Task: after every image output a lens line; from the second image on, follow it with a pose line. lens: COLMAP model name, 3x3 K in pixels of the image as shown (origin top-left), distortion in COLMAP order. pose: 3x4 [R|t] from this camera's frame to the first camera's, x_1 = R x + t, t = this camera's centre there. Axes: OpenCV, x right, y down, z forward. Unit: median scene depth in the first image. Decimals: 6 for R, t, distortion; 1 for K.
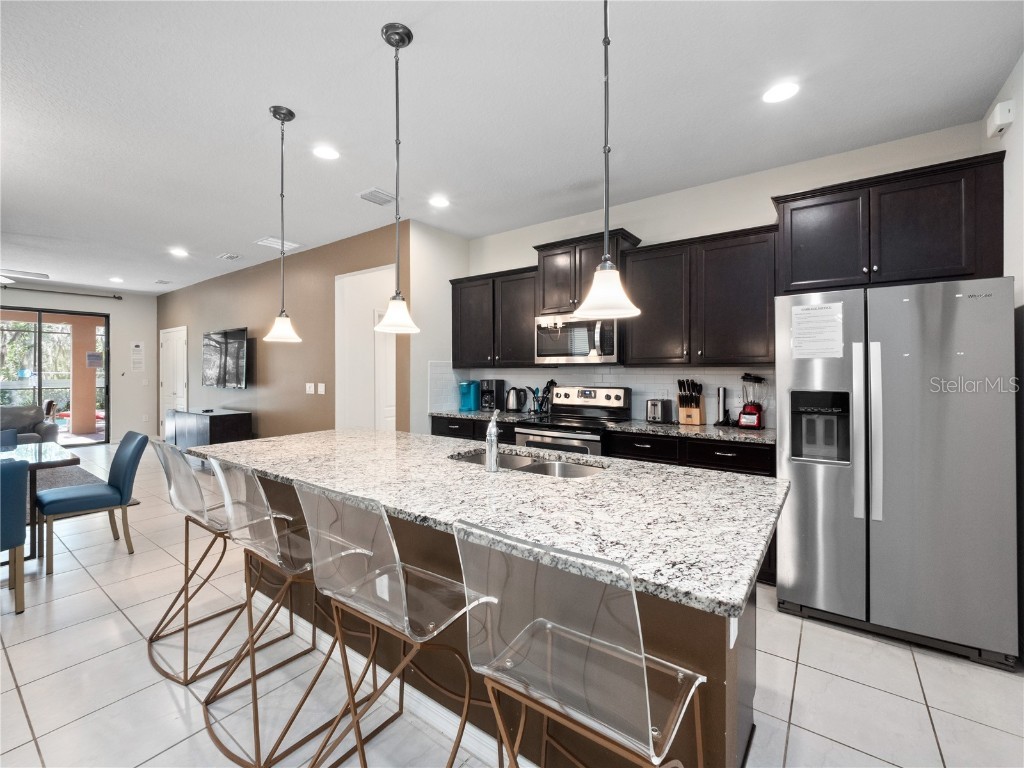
lens RADIAL K [[444.5, 0, 496.5], [0, 444.5, 370.9], [0, 0, 1]] dist [-0.002145, -0.000572]
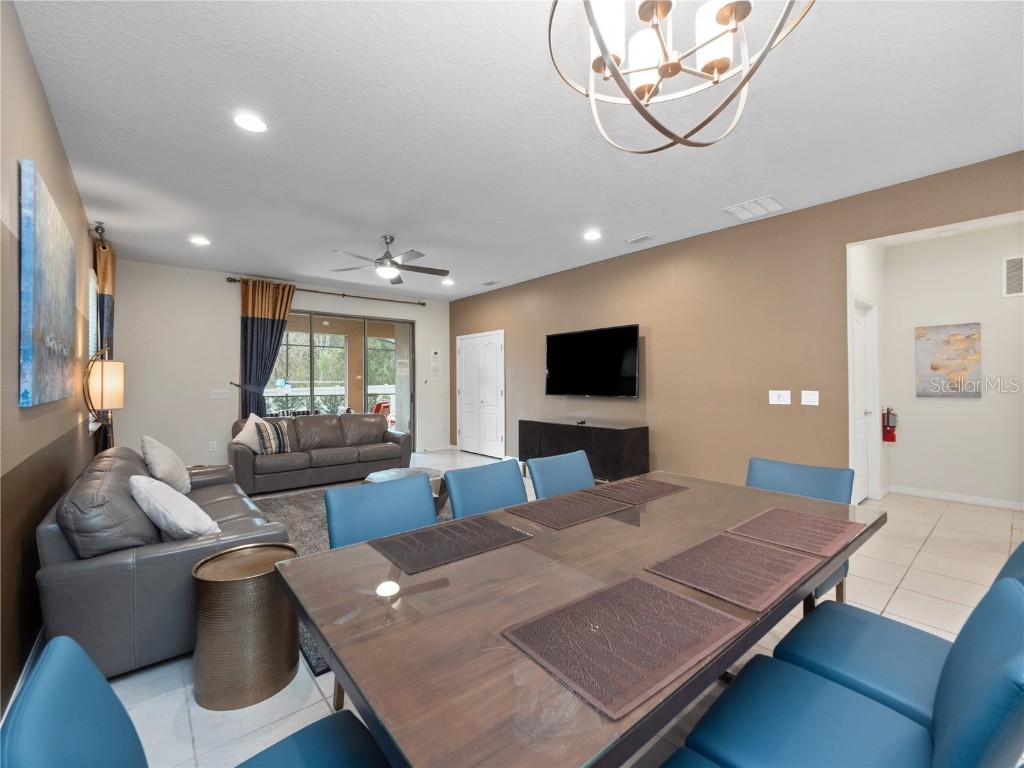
lens RADIAL K [[432.1, 0, 509.4], [0, 432.1, 380.6], [0, 0, 1]] dist [-0.001325, -0.000165]
pose [[0.976987, -0.005375, -0.213233, -1.073159], [0.005740, 0.999983, 0.001089, 0.009590], [0.213223, -0.002288, 0.977001, 0.250097]]
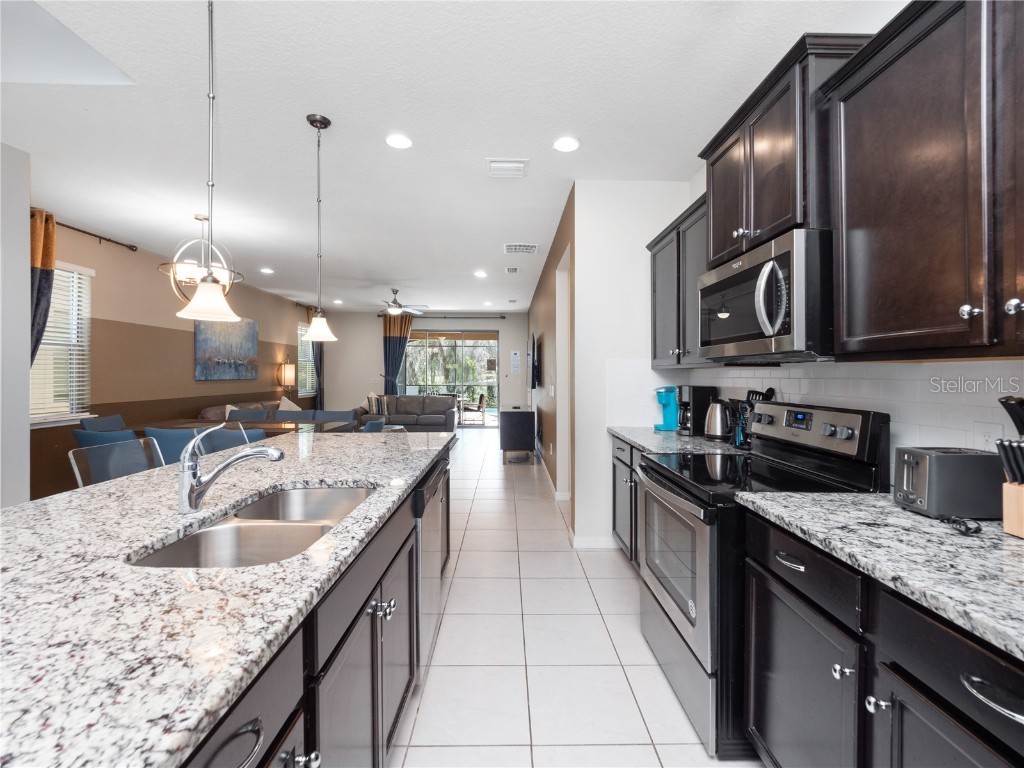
lens RADIAL K [[443.2, 0, 512.5], [0, 443.2, 377.5], [0, 0, 1]] dist [-0.001757, -0.000665]
pose [[0.613900, 0.009725, -0.789324, 0.441691], [-0.006777, 0.999952, 0.007049, 0.005404], [0.789355, 0.001022, 0.613937, 0.517134]]
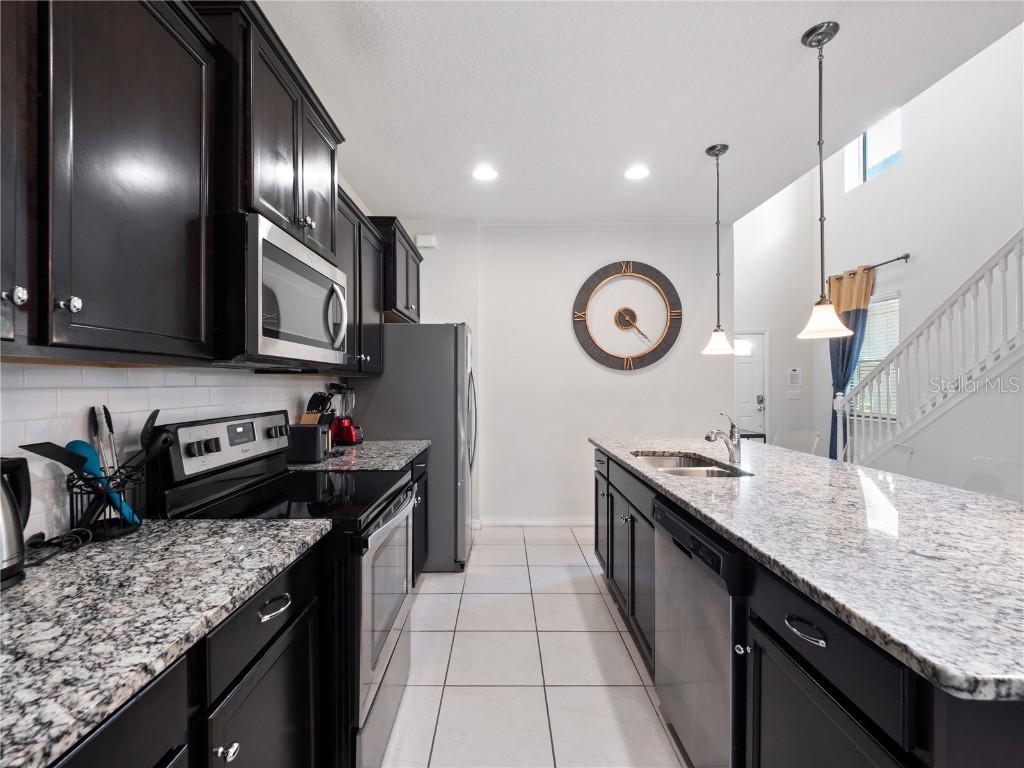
lens RADIAL K [[456.6, 0, 500.5], [0, 456.6, 387.4], [0, 0, 1]] dist [-0.000141, -0.000087]
pose [[-0.593729, -0.004052, 0.804655, -0.336643], [0.000979, 0.999983, 0.005758, 0.007164], [-0.804665, 0.004207, -0.593715, 1.190184]]
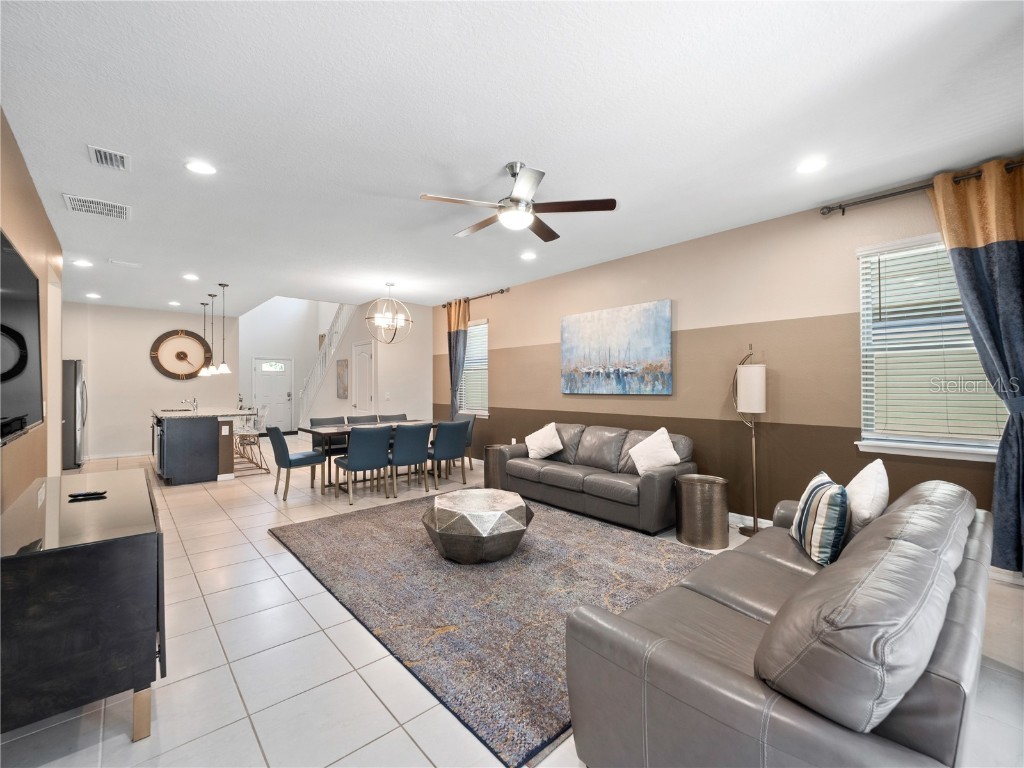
lens RADIAL K [[441.5, 0, 502.2], [0, 441.5, 383.6], [0, 0, 1]] dist [-0.000964, -0.000725]
pose [[-0.978328, 0.004814, 0.207004, -1.852222], [0.004002, 0.999983, -0.004345, 0.005962], [-0.207022, -0.003422, -0.978330, 2.272584]]
